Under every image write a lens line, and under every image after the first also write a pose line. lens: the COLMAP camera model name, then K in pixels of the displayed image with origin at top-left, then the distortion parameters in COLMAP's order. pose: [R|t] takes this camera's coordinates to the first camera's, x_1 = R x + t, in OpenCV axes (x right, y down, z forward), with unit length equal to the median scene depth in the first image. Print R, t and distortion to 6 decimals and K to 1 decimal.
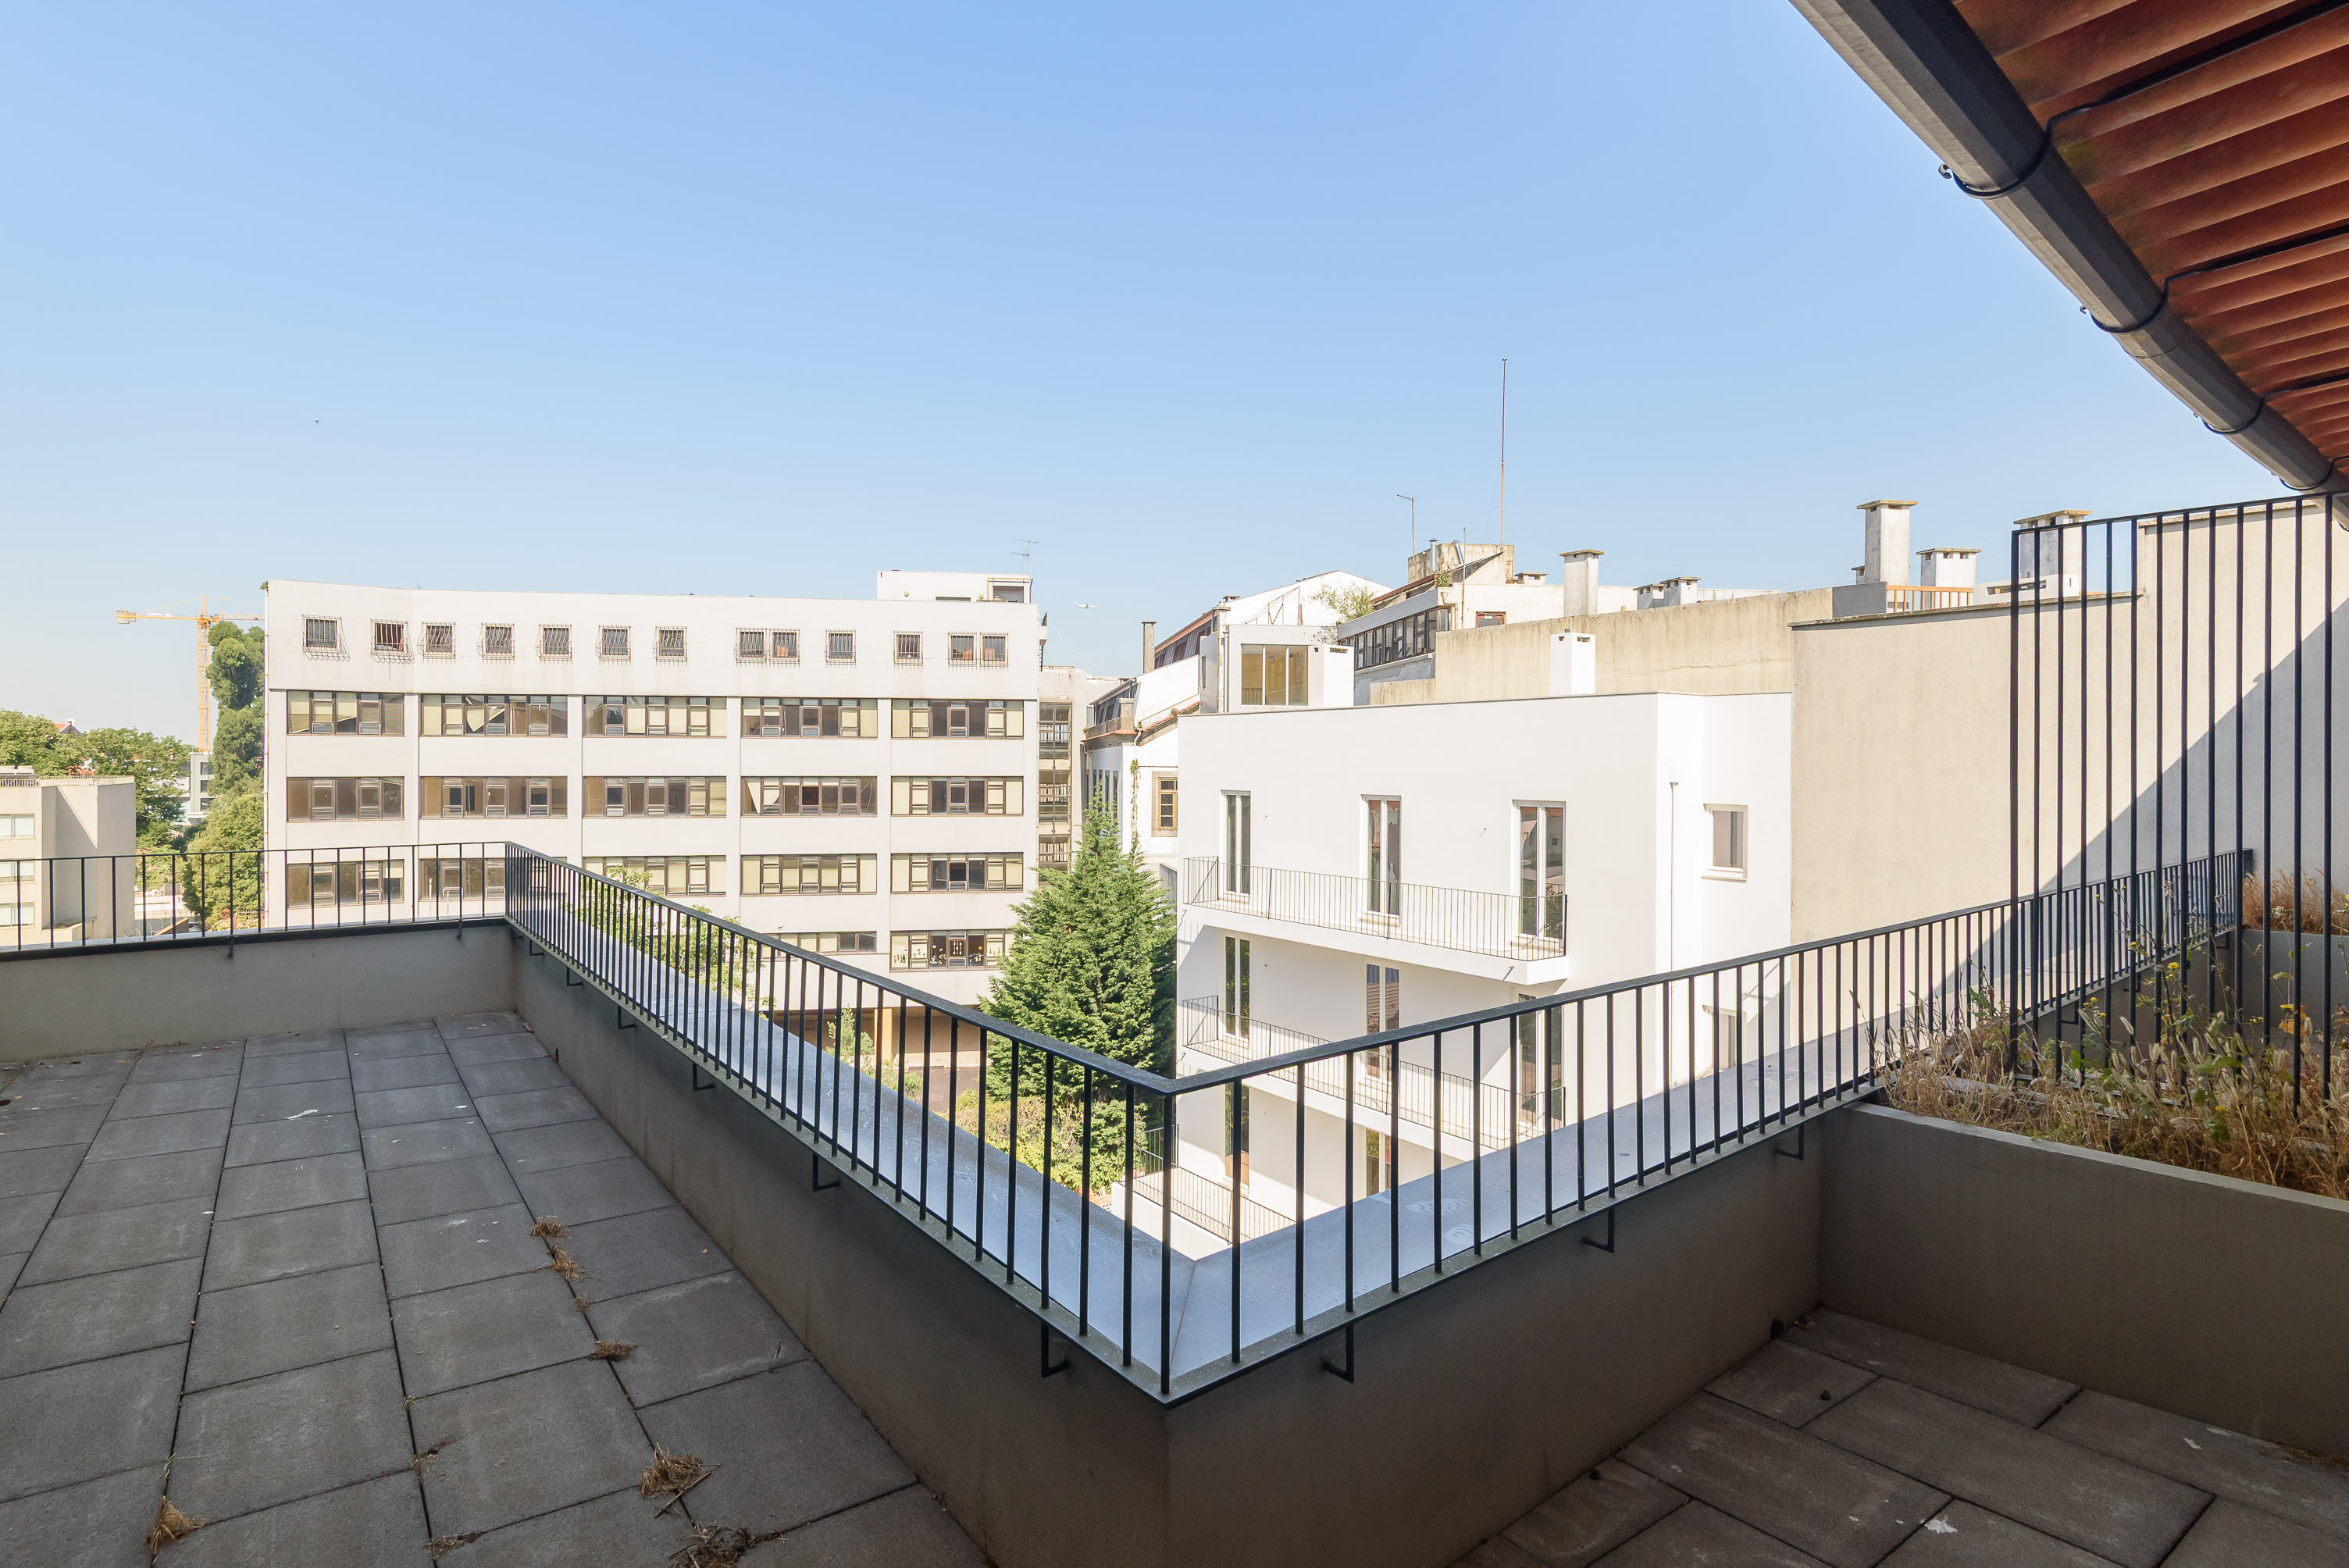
lens RADIAL K [[1130.1, 0, 1169.4], [0, 1130.1, 764.8], [0, 0, 1]] dist [-0.029209, -0.000263]
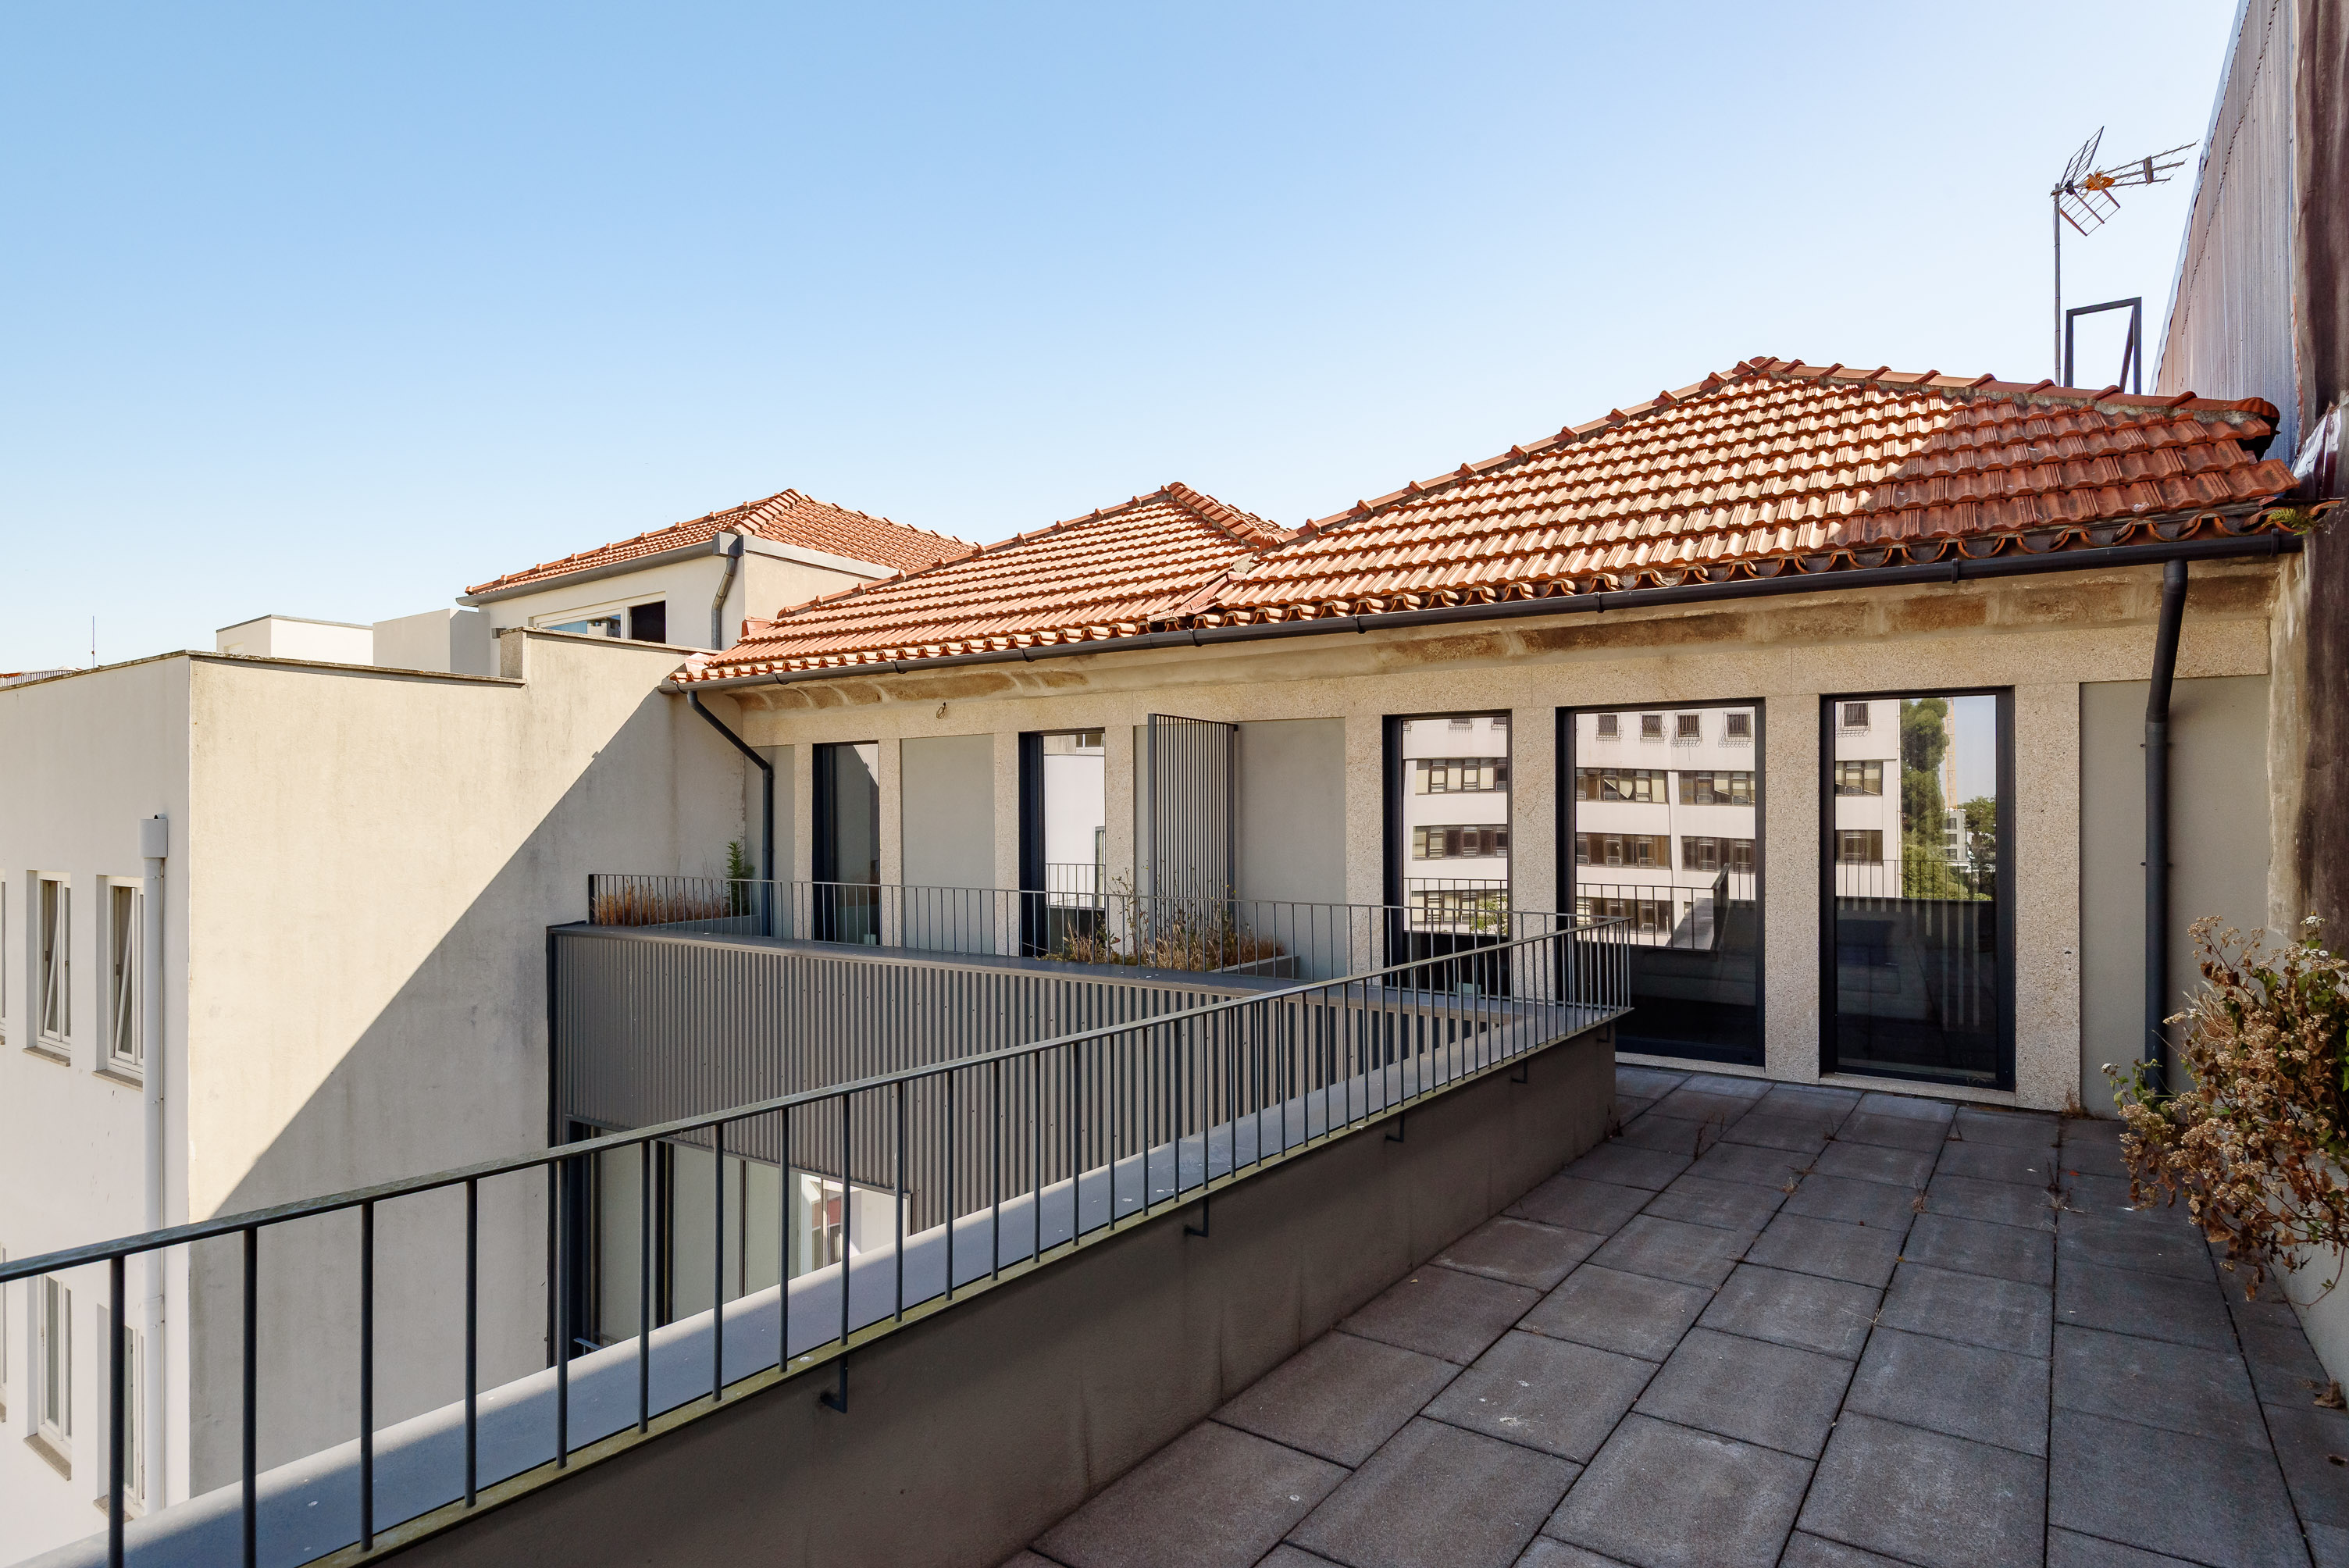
lens RADIAL K [[1232.1, 0, 1170.9], [0, 1232.1, 801.6], [0, 0, 1]] dist [0.007251, 0.000273]
pose [[-0.266551, -0.001967, 0.963819, -1.703523], [-0.009847, 0.999951, -0.000683, -0.014380], [-0.963771, -0.009673, -0.266557, 1.775789]]
